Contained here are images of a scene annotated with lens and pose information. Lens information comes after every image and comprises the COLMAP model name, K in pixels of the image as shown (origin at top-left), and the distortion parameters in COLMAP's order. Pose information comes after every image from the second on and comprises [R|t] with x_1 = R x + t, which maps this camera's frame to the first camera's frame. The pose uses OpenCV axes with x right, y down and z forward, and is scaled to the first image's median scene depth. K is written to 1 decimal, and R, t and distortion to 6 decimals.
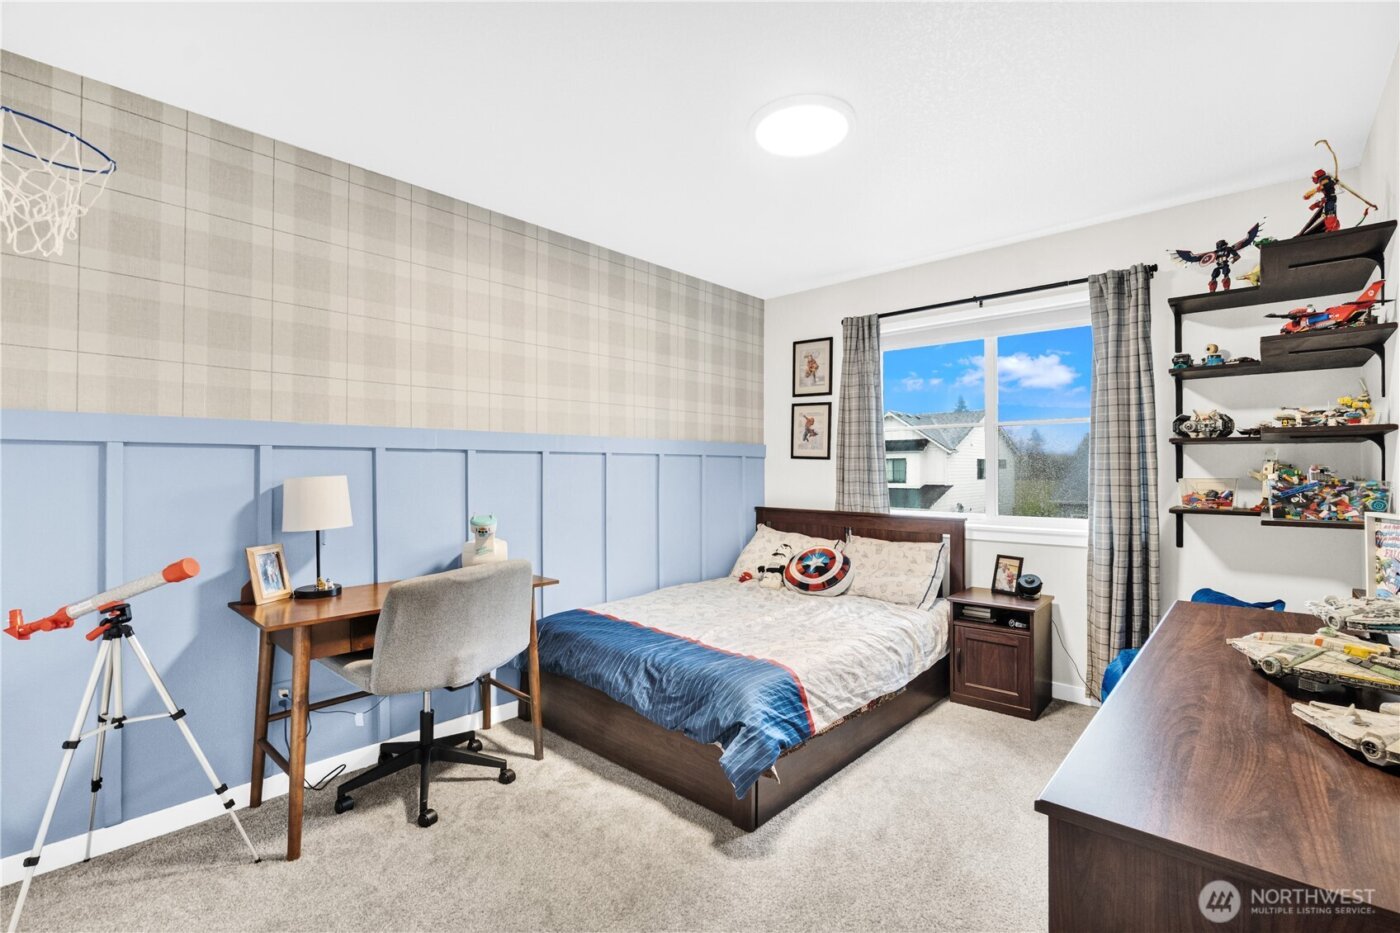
lens RADIAL K [[608.9, 0, 698.5], [0, 608.9, 478.3], [0, 0, 1]] dist [-0.000520, 0.000141]
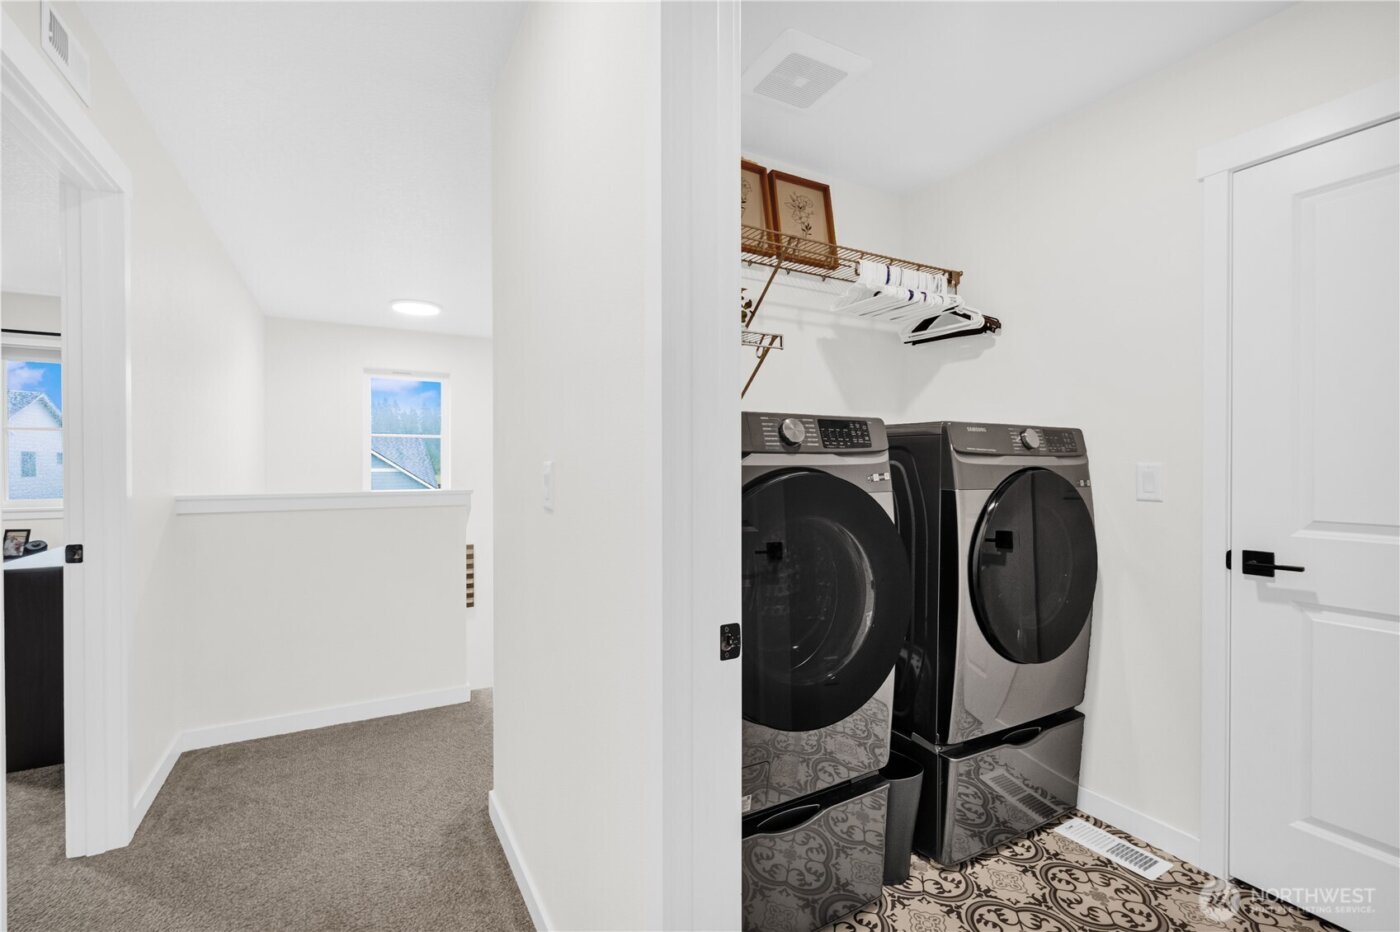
lens RADIAL K [[608.9, 0, 699.6], [0, 608.9, 467.9], [0, 0, 1]] dist [-0.000520, 0.000141]
pose [[0.311029, -0.003981, 0.950392, -0.293837], [-0.004601, 0.999973, 0.005694, -0.021391], [-0.950389, -0.006144, 0.311002, -0.843800]]
